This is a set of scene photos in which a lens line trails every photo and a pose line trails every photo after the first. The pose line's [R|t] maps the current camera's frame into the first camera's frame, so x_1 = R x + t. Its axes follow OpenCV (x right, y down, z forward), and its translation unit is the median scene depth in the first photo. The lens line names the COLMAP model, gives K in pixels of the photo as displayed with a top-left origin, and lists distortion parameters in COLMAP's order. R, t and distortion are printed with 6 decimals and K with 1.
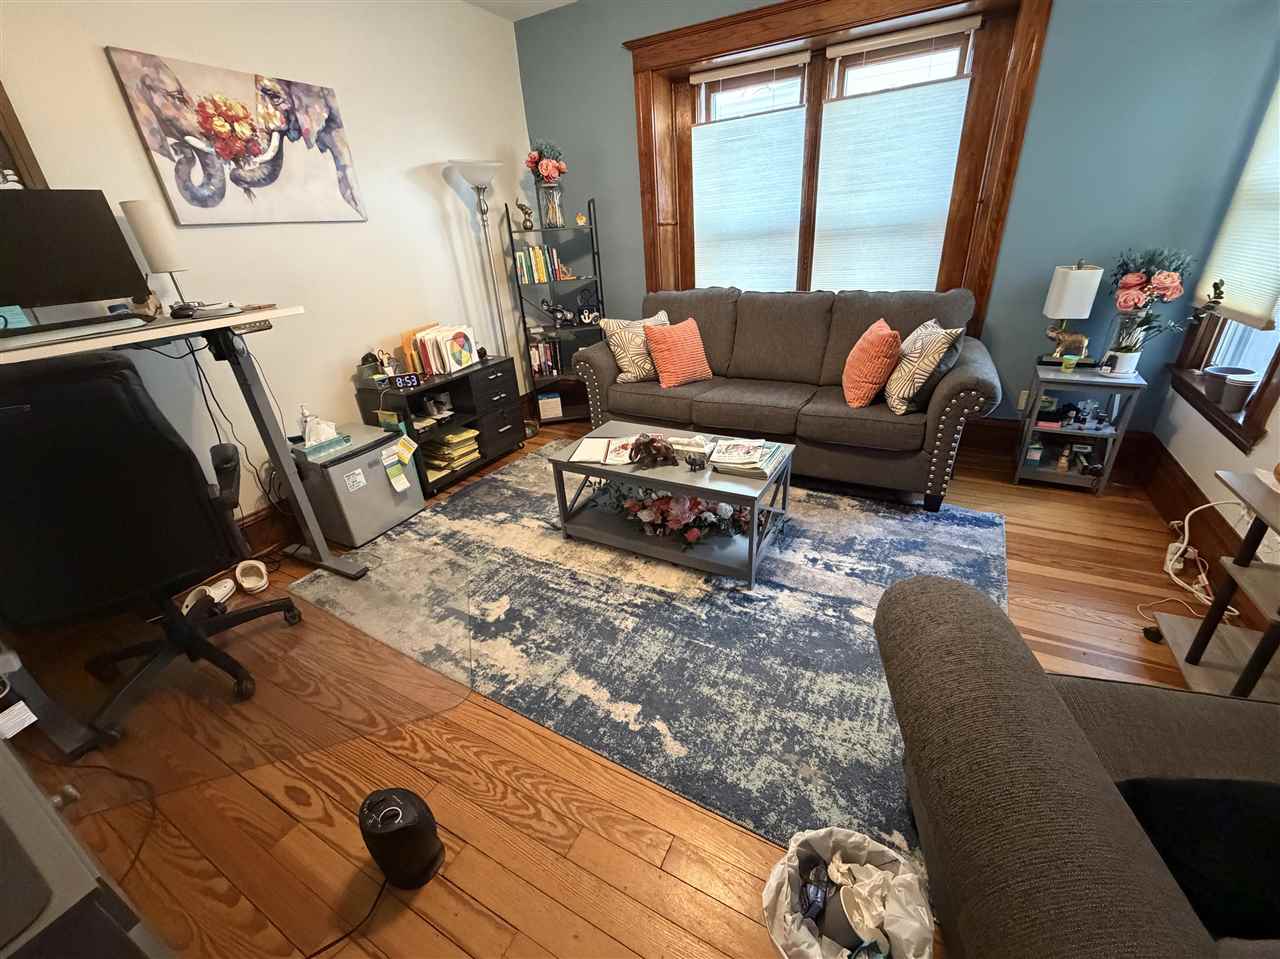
lens RADIAL K [[510.7, 0, 642.2], [0, 510.7, 480.2], [0, 0, 1]] dist [-0.001272, -0.000456]
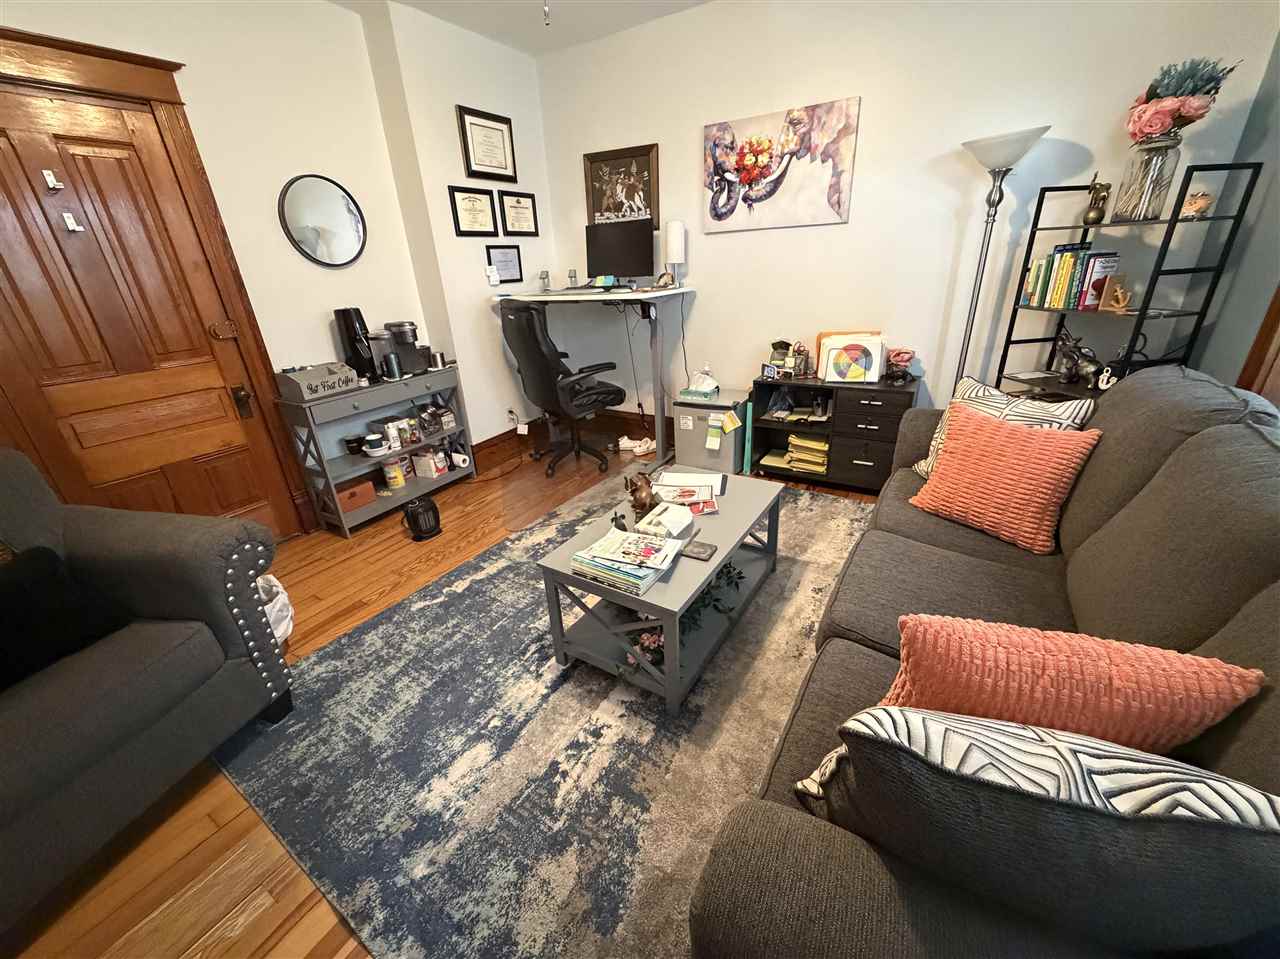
lens RADIAL K [[510.7, 0, 638.6], [0, 510.7, 481.5], [0, 0, 1]] dist [-0.001272, -0.000456]
pose [[-0.041760, 0.462101, -0.885844, 0.836419], [-0.390301, 0.808624, 0.440219, -0.488165], [0.919740, 0.364129, 0.146590, 0.848749]]
